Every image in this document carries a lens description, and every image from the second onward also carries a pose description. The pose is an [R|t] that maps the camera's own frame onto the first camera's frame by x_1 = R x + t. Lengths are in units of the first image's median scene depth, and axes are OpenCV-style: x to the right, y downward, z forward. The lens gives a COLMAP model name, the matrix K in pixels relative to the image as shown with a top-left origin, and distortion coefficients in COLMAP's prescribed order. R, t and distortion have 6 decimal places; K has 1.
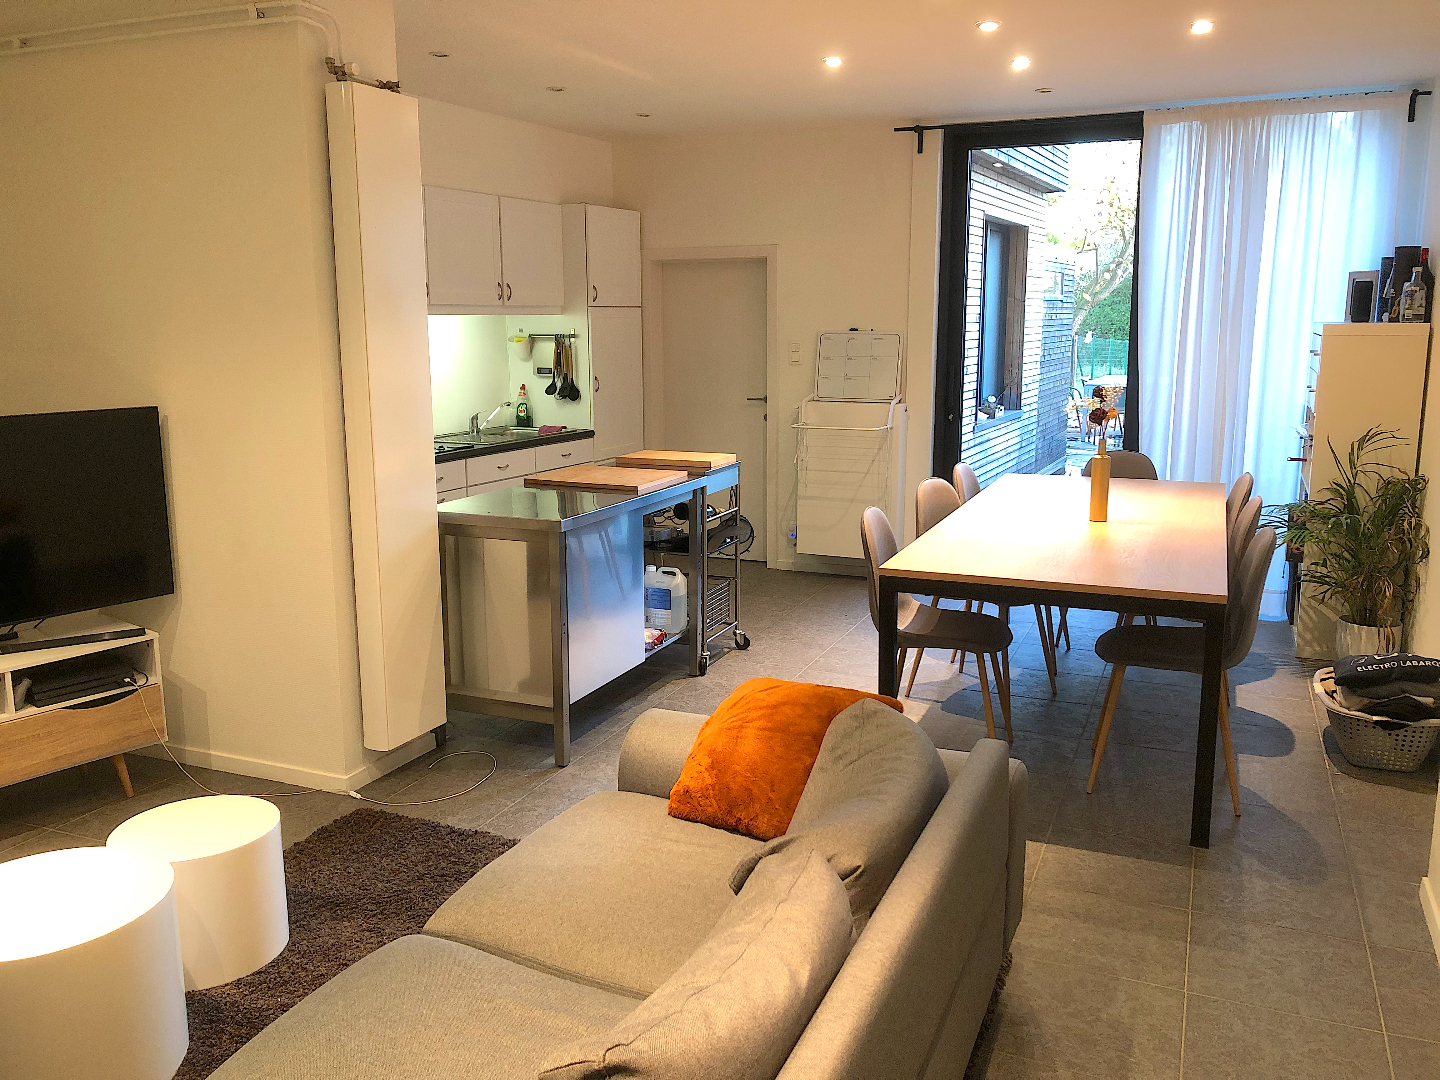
lens RADIAL K [[1161.9, 0, 691.2], [0, 1161.9, 535.3], [0, 0, 1]] dist [0.078421, -0.080376]
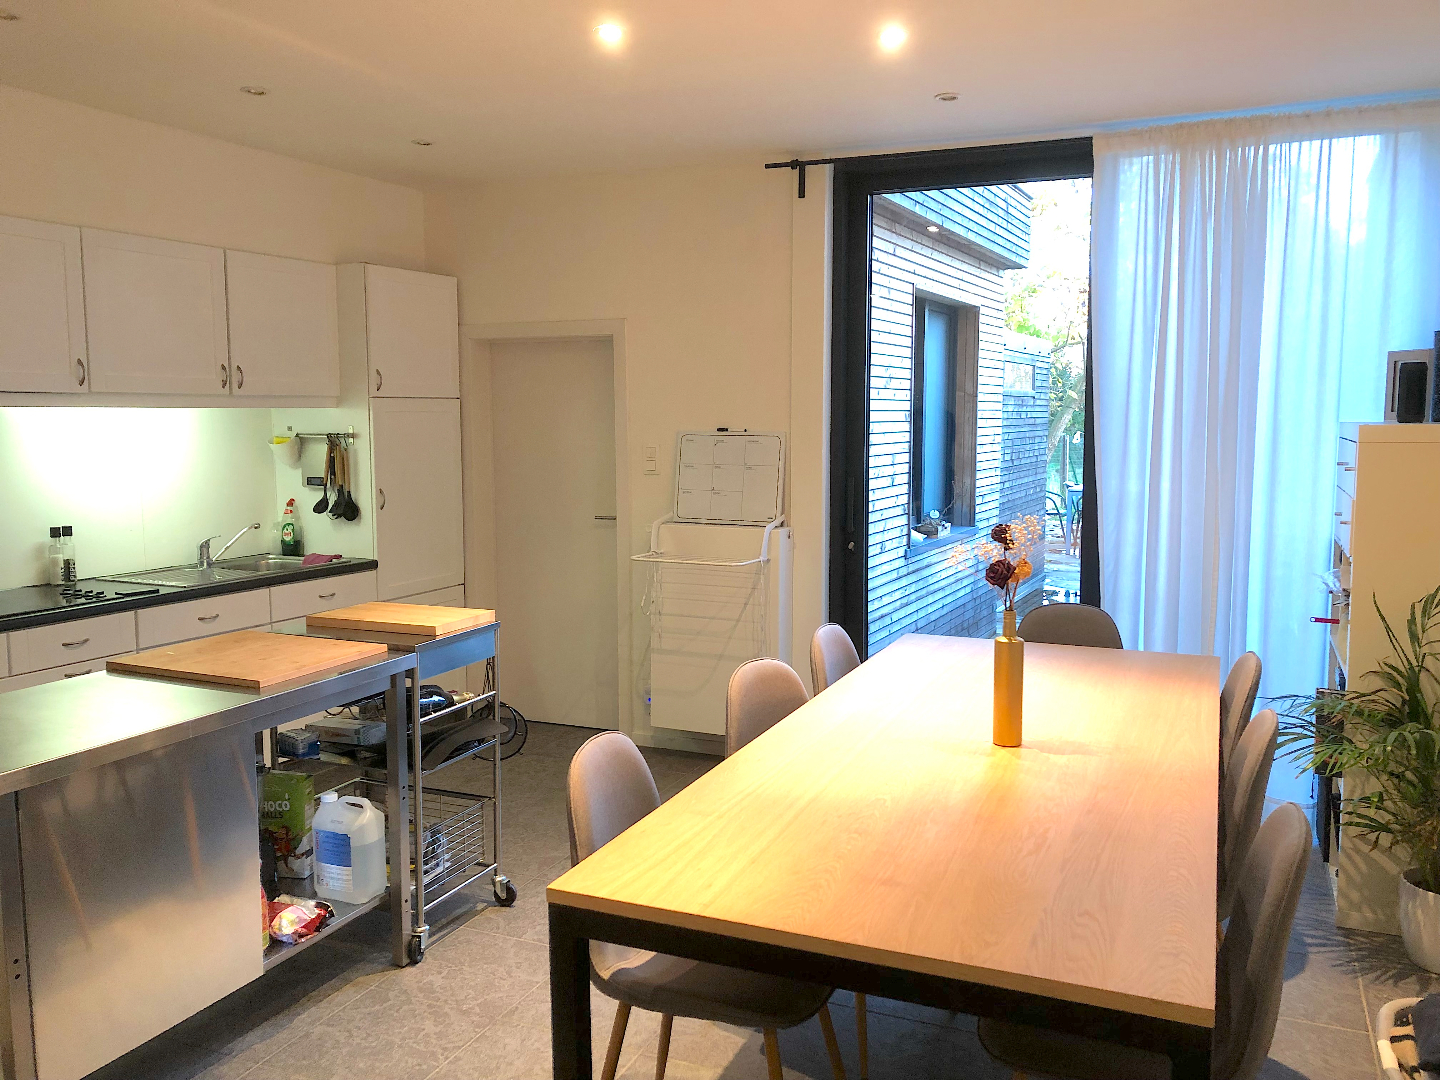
lens RADIAL K [[1179.7, 0, 685.2], [0, 1179.7, 547.0], [0, 0, 1]] dist [0.097890, -0.100162]
pose [[0.999987, 0.002955, -0.004101, 0.118624], [-0.003250, 0.997257, -0.073940, -0.043955], [0.003871, 0.073953, 0.997254, 0.244641]]
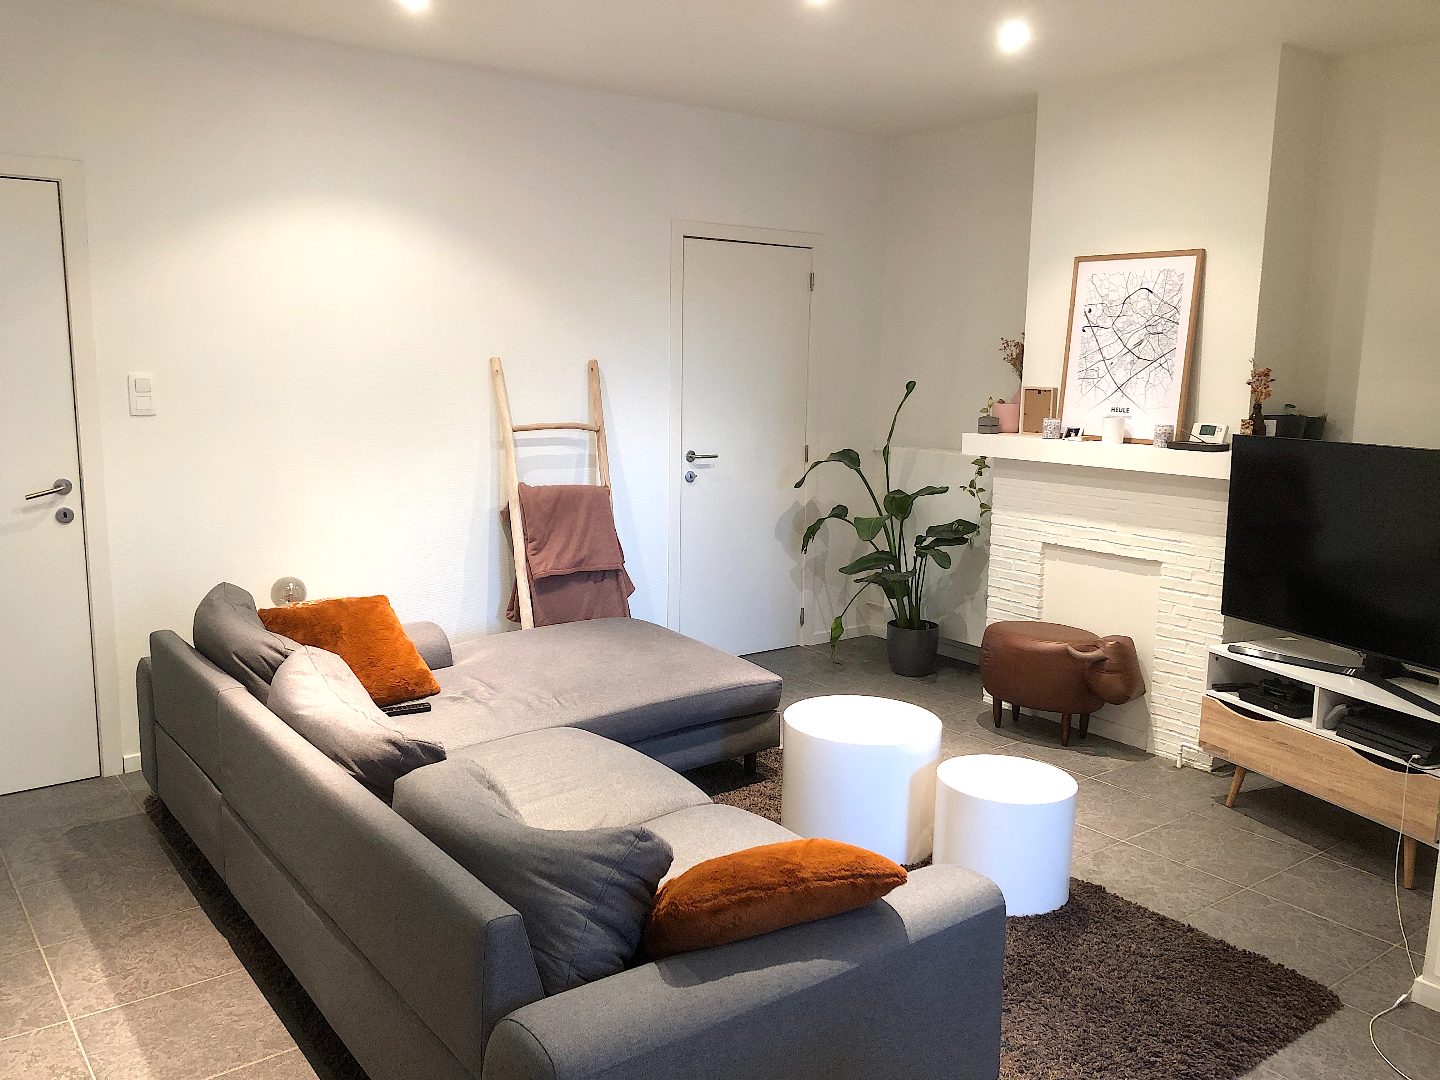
lens RADIAL K [[1168.8, 0, 722.9], [0, 1168.8, 531.9], [0, 0, 1]] dist [0.037980, -0.005151]
pose [[-0.463744, 0.139333, -0.874944, 0.291897], [-0.177866, 0.952809, 0.246007, -0.092913], [0.867931, 0.269707, -0.417077, 0.497125]]
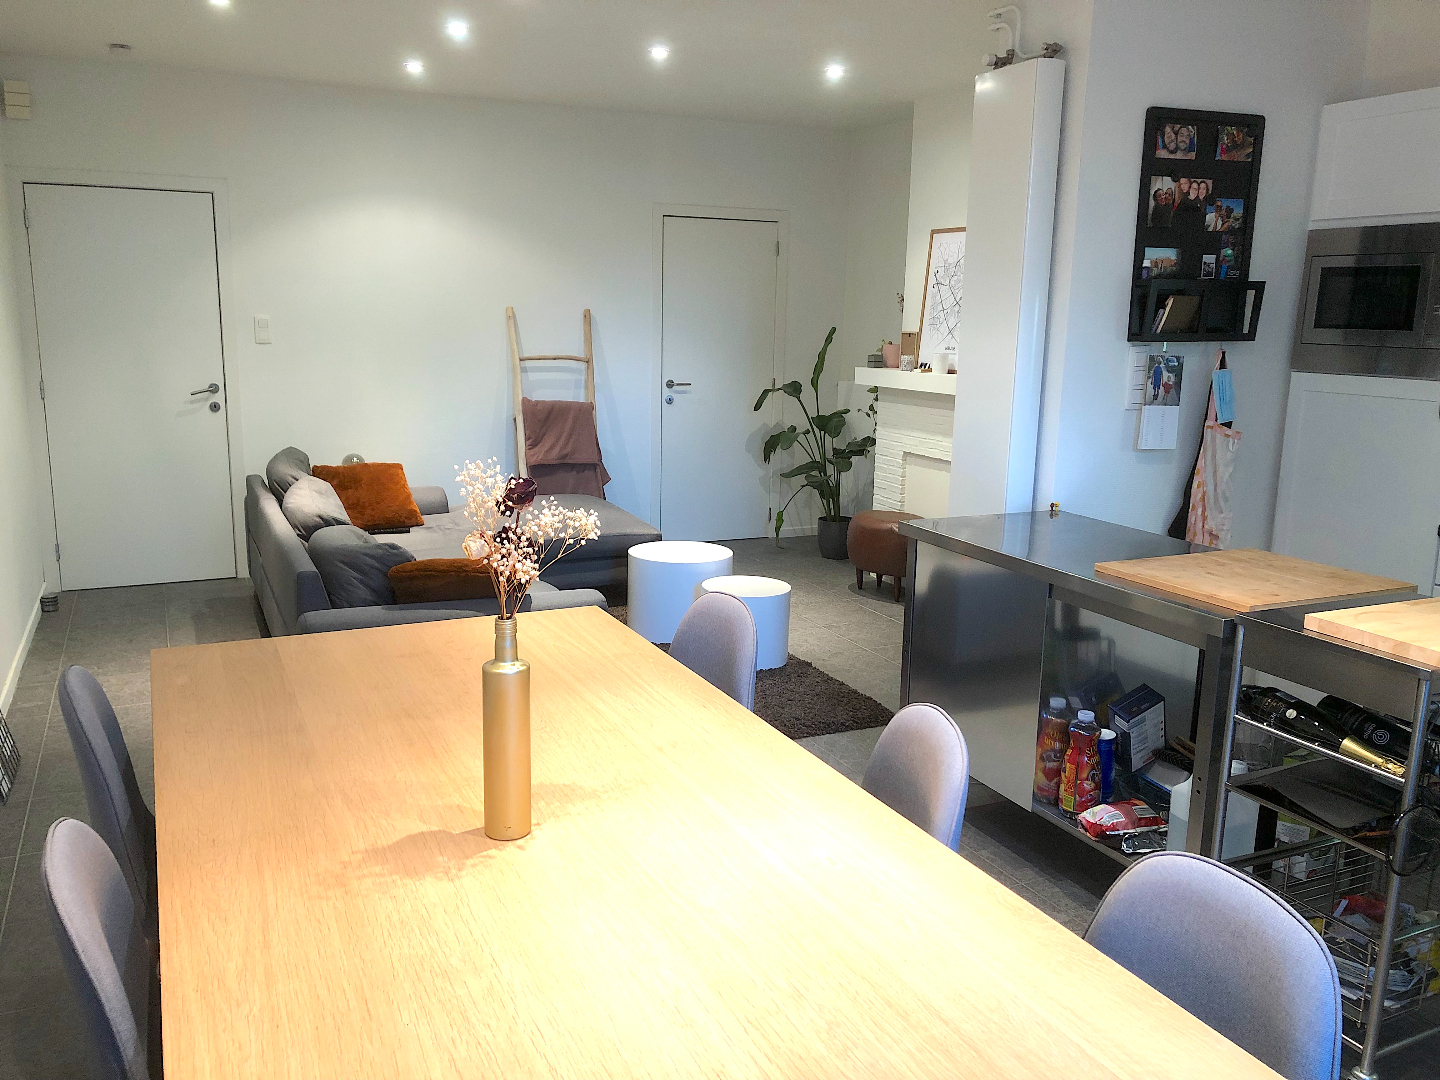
lens RADIAL K [[1168.8, 0, 722.9], [0, 1168.8, 531.9], [0, 0, 1]] dist [0.037980, -0.005151]
pose [[-0.639222, 0.144180, -0.755386, 0.379274], [-0.156253, 0.937427, 0.311151, -0.151878], [0.752981, 0.316926, -0.576695, 0.815687]]
